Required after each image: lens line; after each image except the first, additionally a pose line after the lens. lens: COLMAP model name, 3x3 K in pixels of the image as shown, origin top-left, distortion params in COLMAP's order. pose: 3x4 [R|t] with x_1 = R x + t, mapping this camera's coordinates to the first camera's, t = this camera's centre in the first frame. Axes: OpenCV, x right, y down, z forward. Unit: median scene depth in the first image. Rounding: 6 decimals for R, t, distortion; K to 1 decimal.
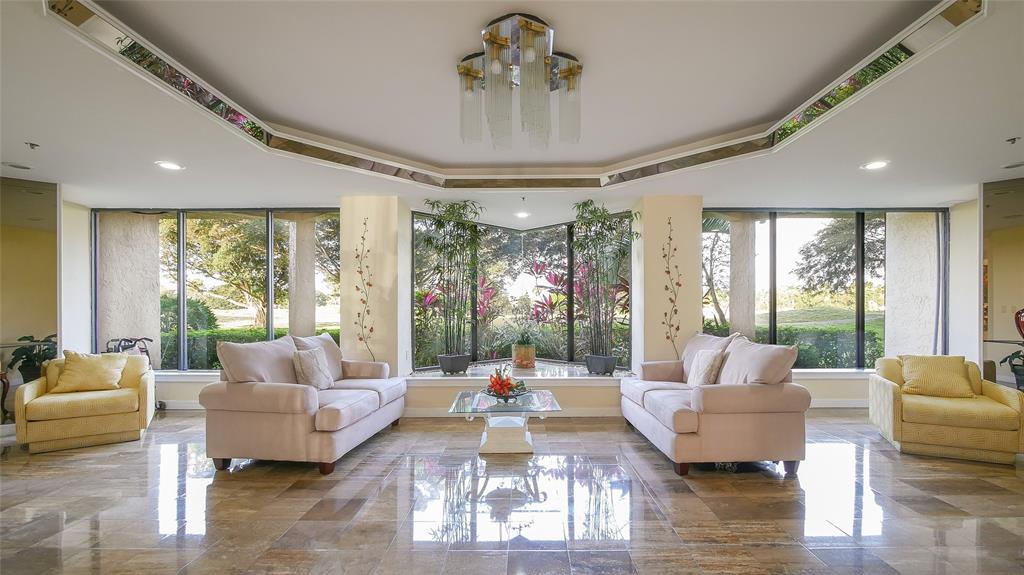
lens RADIAL K [[442.9, 0, 510.7], [0, 442.9, 304.6], [0, 0, 1]] dist [-0.001241, -0.000043]
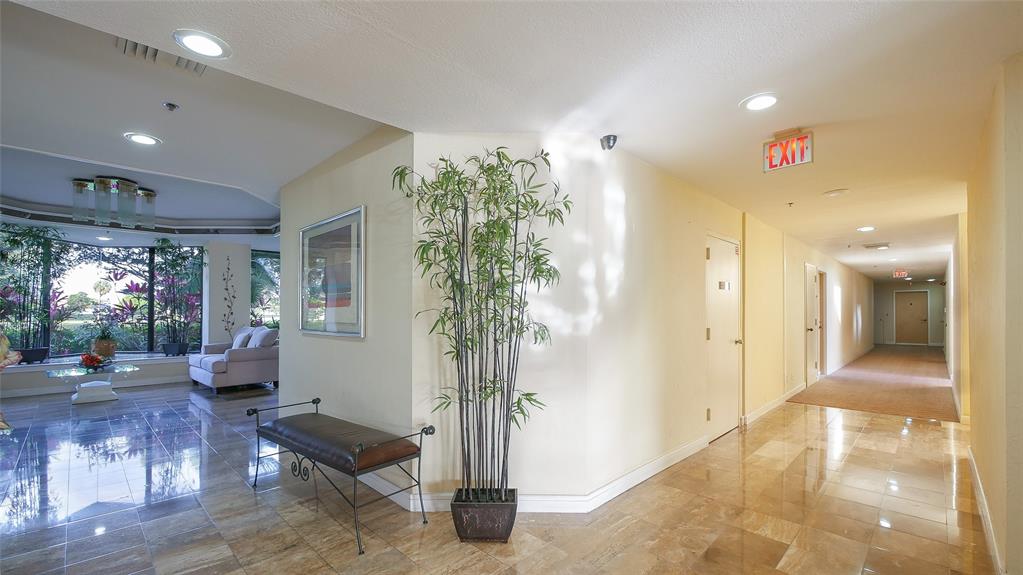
lens RADIAL K [[442.5, 0, 510.2], [0, 442.5, 304.6], [0, 0, 1]] dist [-0.001241, -0.000043]
pose [[0.692089, 0.014506, 0.721667, -0.078975], [-0.009338, 0.999894, -0.011143, -0.006872], [-0.721752, 0.000973, 0.692151, -0.717836]]
